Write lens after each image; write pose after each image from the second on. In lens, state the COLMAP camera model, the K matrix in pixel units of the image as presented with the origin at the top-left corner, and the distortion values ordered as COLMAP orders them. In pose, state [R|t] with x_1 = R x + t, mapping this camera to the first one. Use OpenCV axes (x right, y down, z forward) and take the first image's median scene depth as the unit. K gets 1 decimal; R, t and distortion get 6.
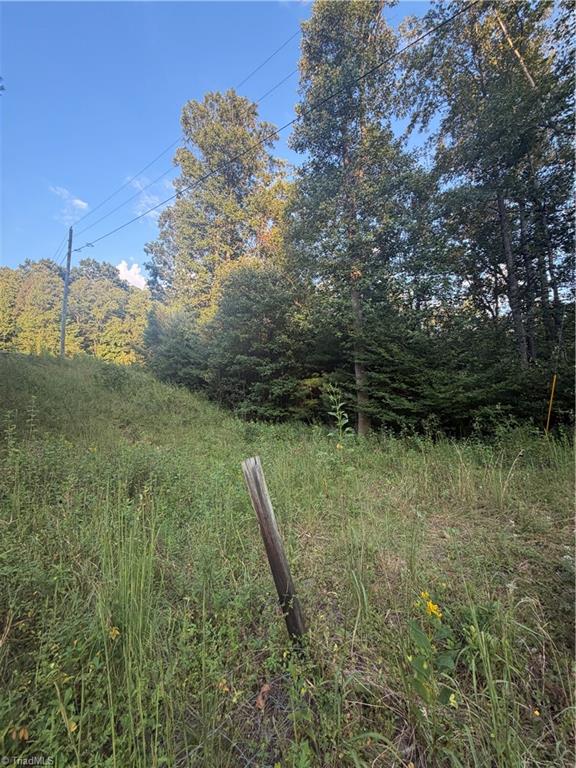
lens RADIAL K [[307.7, 0, 285.7], [0, 307.7, 382.0], [0, 0, 1]] dist [0.001344, 0.000031]
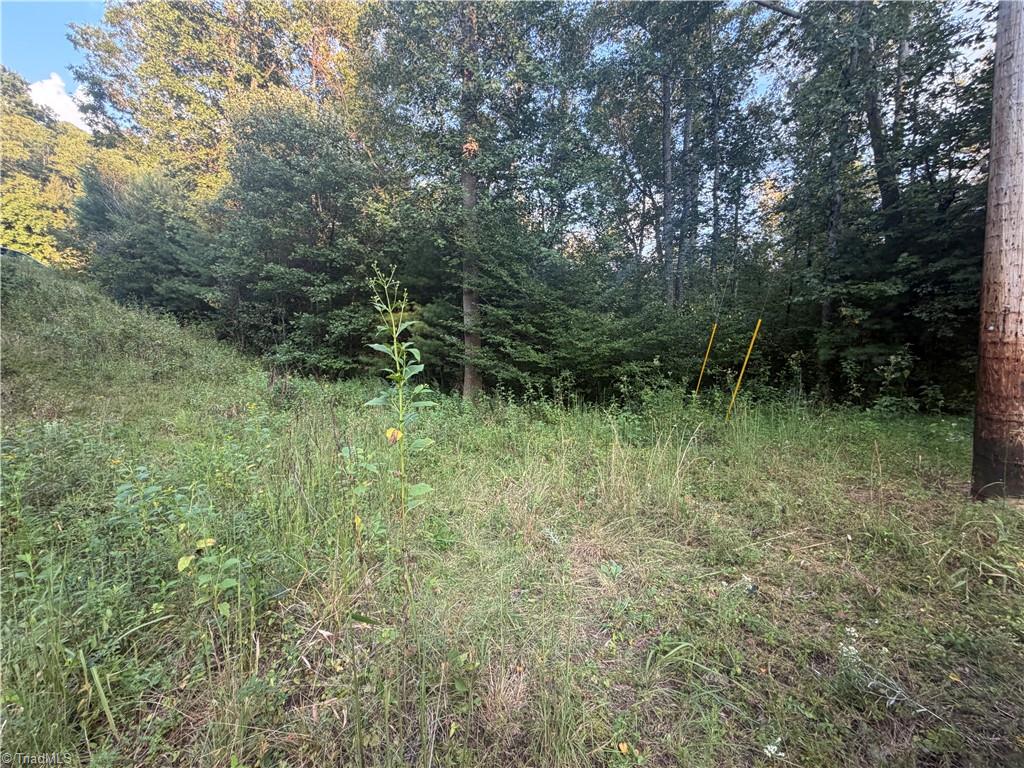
lens RADIAL K [[410.2, 0, 511.4], [0, 410.2, 385.1], [0, 0, 1]] dist [0.001344, 0.000031]
pose [[0.943128, 0.014665, 0.332105, 0.030569], [-0.060764, 0.989800, 0.128852, 0.016529], [-0.326828, -0.141704, 0.934400, 0.107700]]
